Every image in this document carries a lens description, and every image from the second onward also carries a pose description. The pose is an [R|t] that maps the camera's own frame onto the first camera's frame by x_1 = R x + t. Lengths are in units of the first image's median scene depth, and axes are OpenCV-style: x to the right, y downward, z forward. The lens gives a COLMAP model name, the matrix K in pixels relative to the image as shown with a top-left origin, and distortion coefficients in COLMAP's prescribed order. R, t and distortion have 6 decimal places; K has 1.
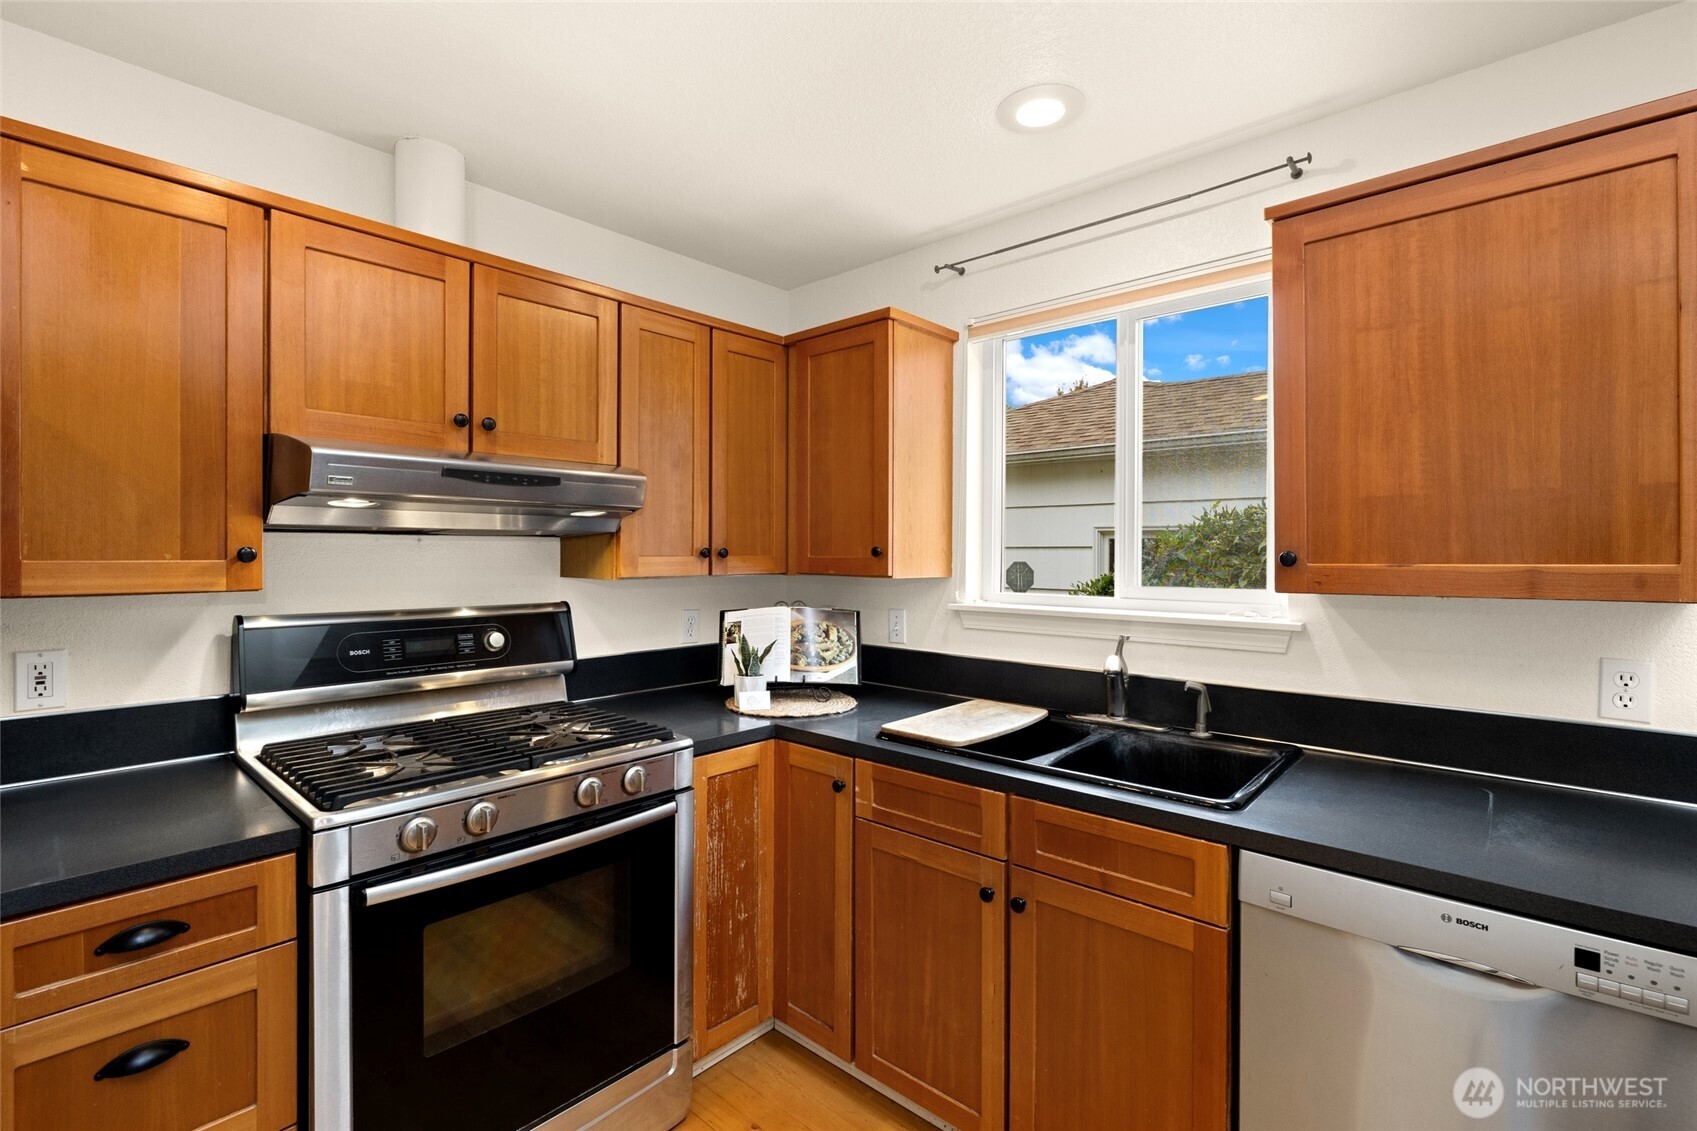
lens RADIAL K [[763.7, 0, 846.4], [0, 763.7, 553.9], [0, 0, 1]] dist [-0.008235, 0.000128]
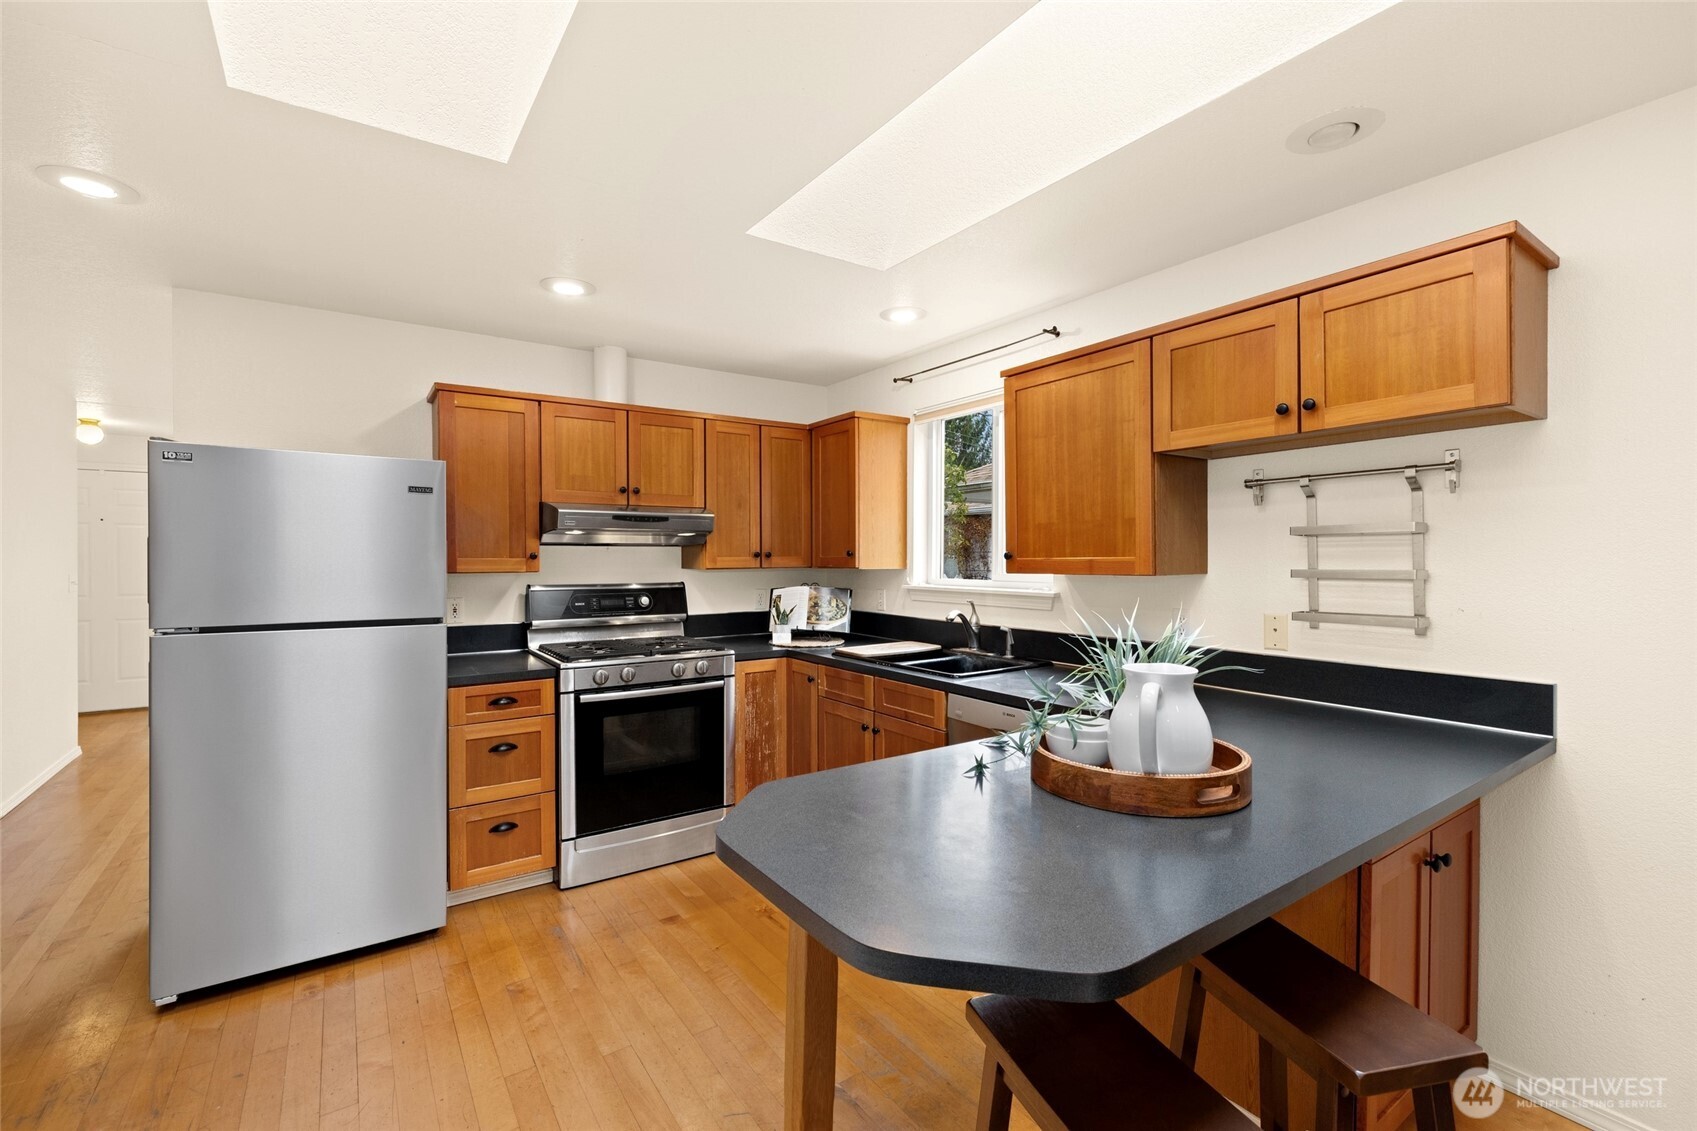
lens RADIAL K [[727.2, 0, 848.5], [0, 727.2, 563.1], [0, 0, 1]] dist [0.004680, -0.000182]
pose [[0.973664, -0.002346, -0.227976, 0.483616], [0.004464, 0.999952, 0.008775, 0.005641], [0.227944, -0.009562, 0.973627, -0.701437]]
